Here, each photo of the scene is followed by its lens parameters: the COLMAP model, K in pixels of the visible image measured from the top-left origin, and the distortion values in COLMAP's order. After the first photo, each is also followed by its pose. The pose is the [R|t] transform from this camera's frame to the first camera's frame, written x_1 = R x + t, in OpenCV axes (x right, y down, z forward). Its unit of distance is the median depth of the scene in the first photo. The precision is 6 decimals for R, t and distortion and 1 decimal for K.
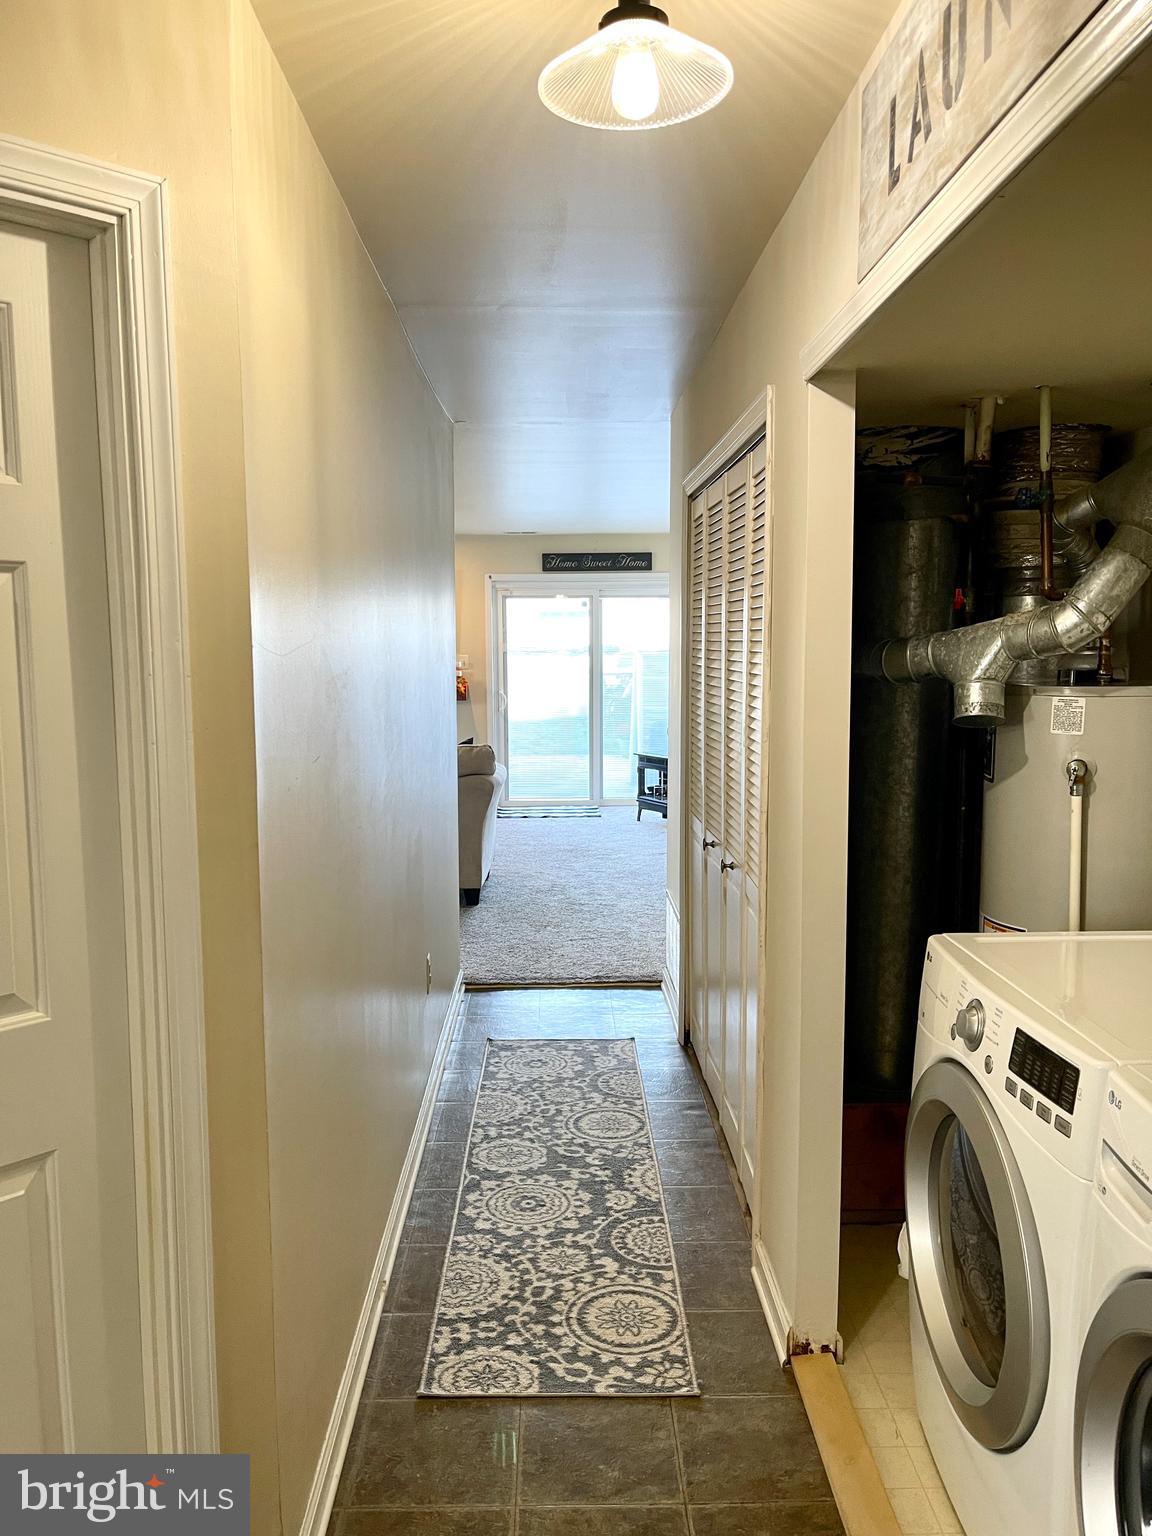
lens RADIAL K [[1165.8, 0, 581.8], [0, 1165.8, 764.0], [0, 0, 1]] dist [0.006100, -0.007784]
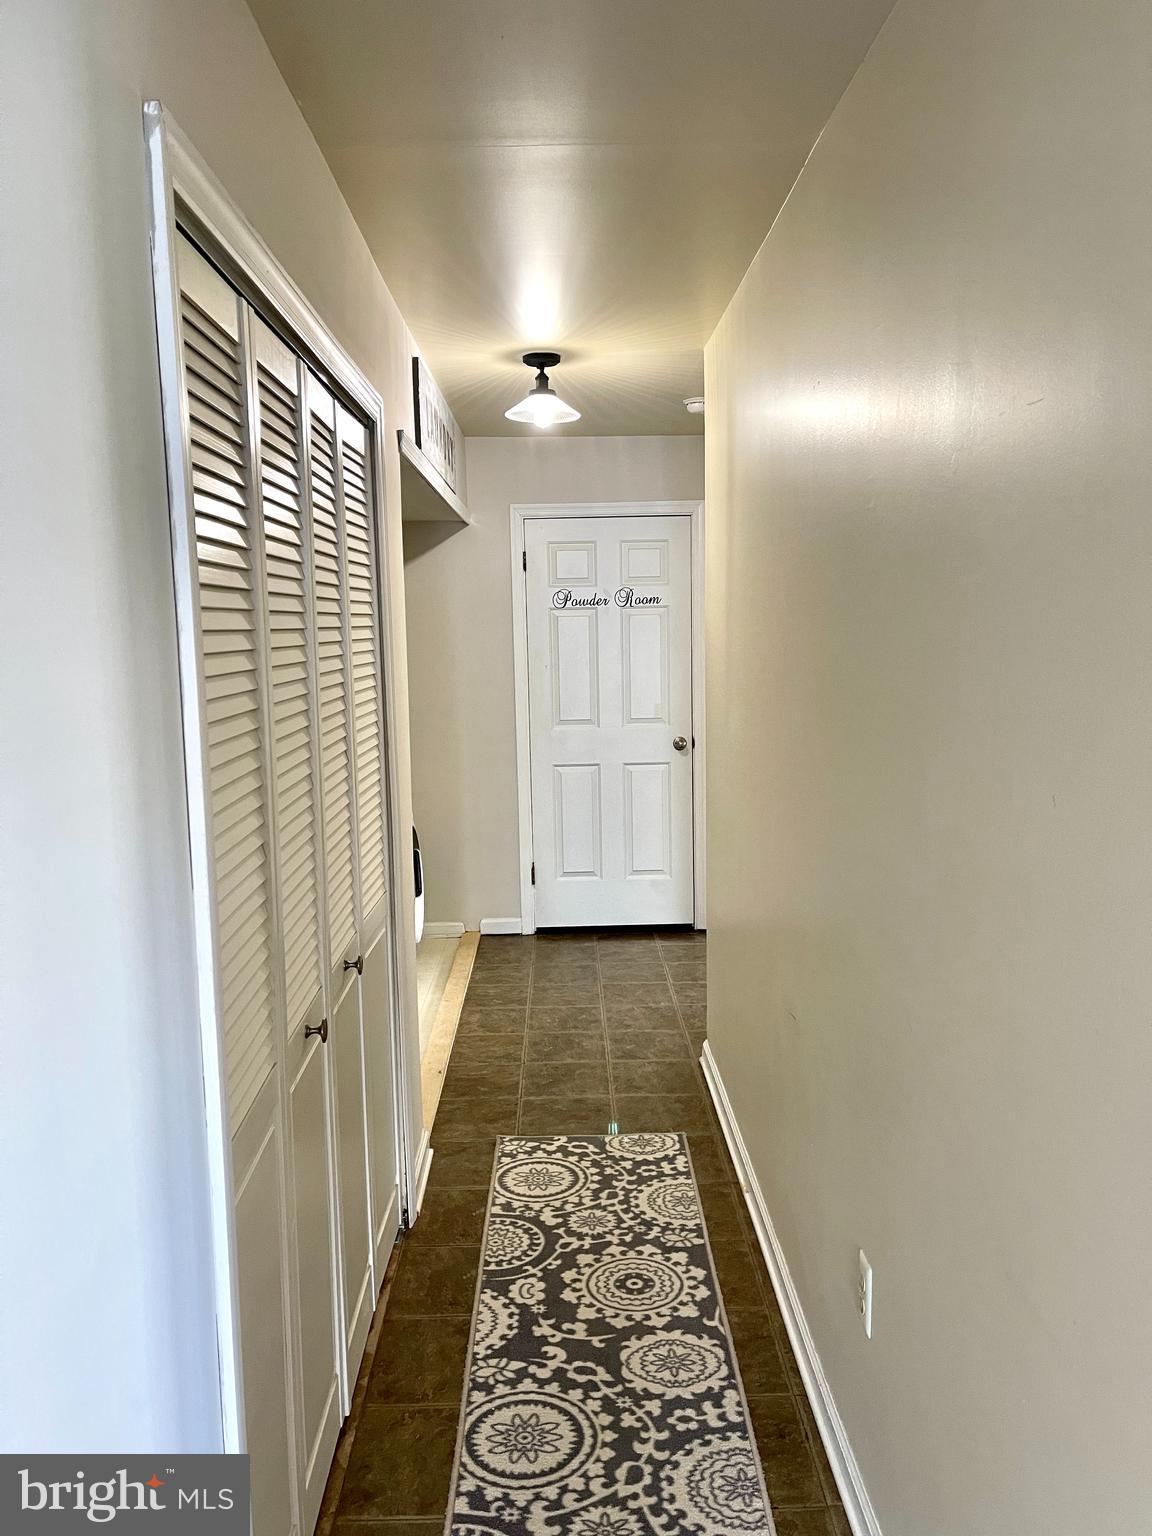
lens RADIAL K [[1165.8, 0, 583.6], [0, 1165.8, 770.7], [0, 0, 1]] dist [0.006100, -0.007784]
pose [[-0.999331, 0.035923, 0.006906, -0.028739], [0.036538, 0.971123, 0.235765, -0.206481], [0.001763, 0.235859, -0.971786, 1.817669]]
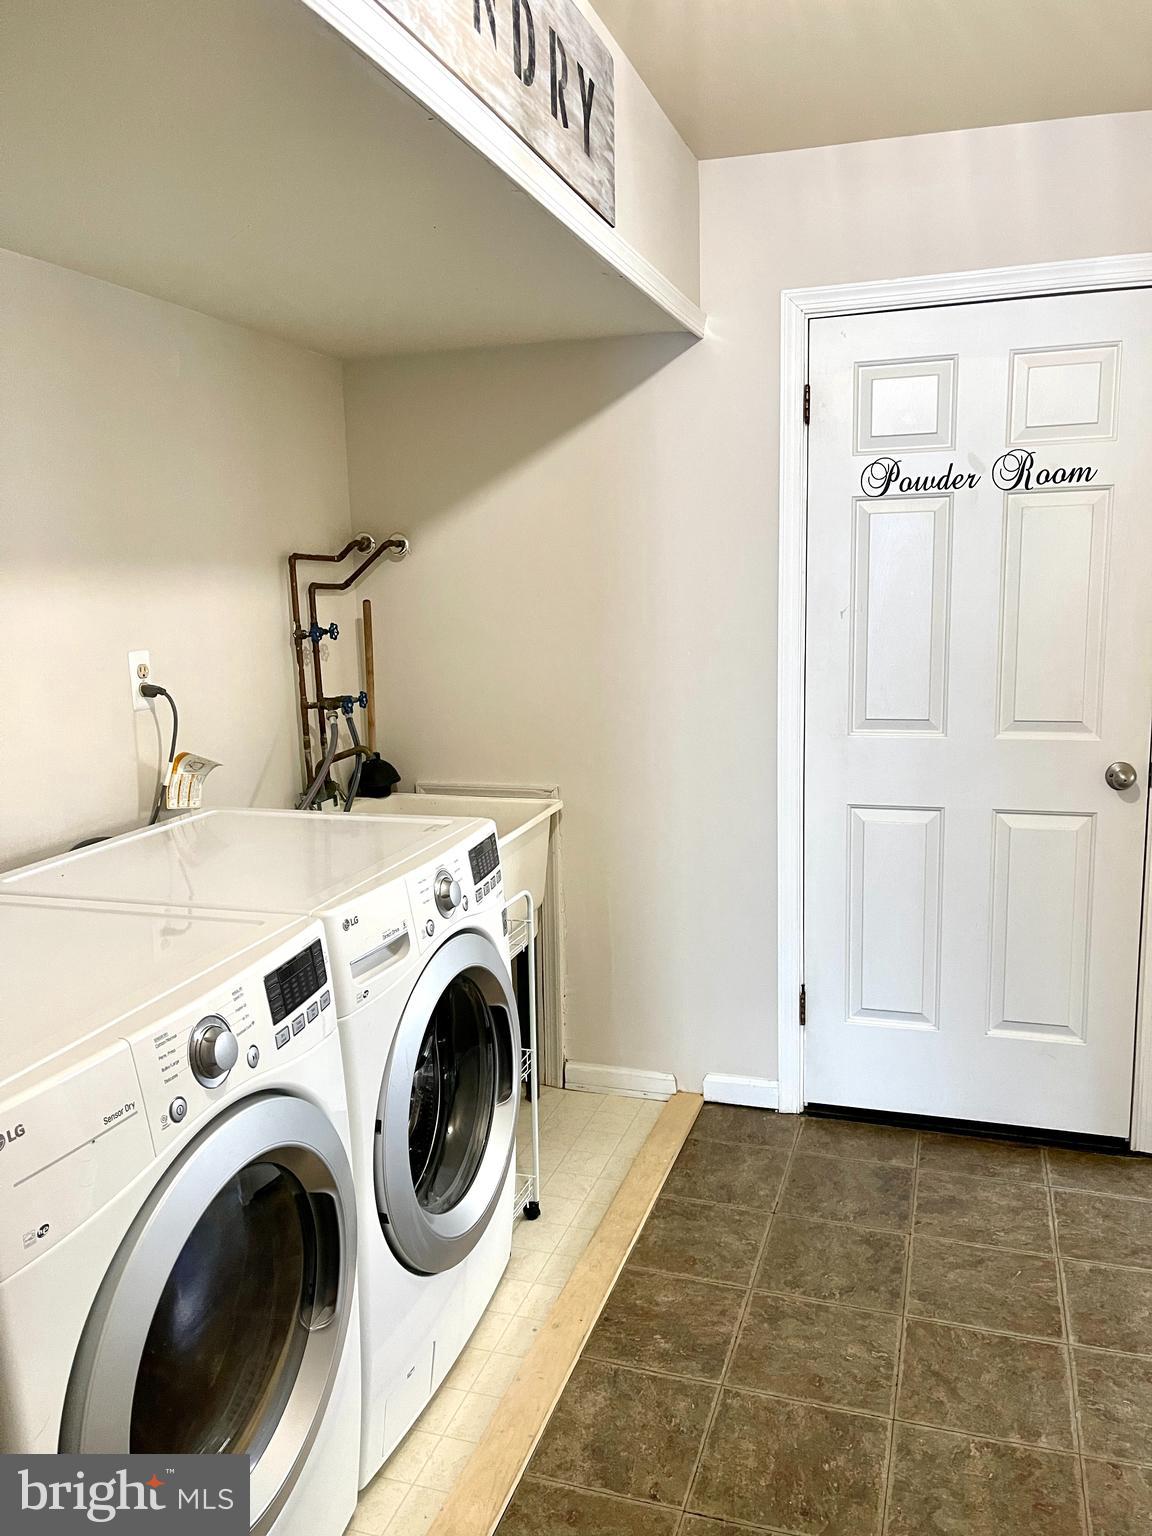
lens RADIAL K [[1165.8, 0, 573.6], [0, 1165.8, 759.9], [0, 0, 1]] dist [0.006100, -0.007784]
pose [[-0.939398, -0.015365, 0.342483, -0.082157], [0.081948, 0.959971, 0.267844, -0.092067], [-0.332889, 0.279678, -0.900536, 0.953586]]
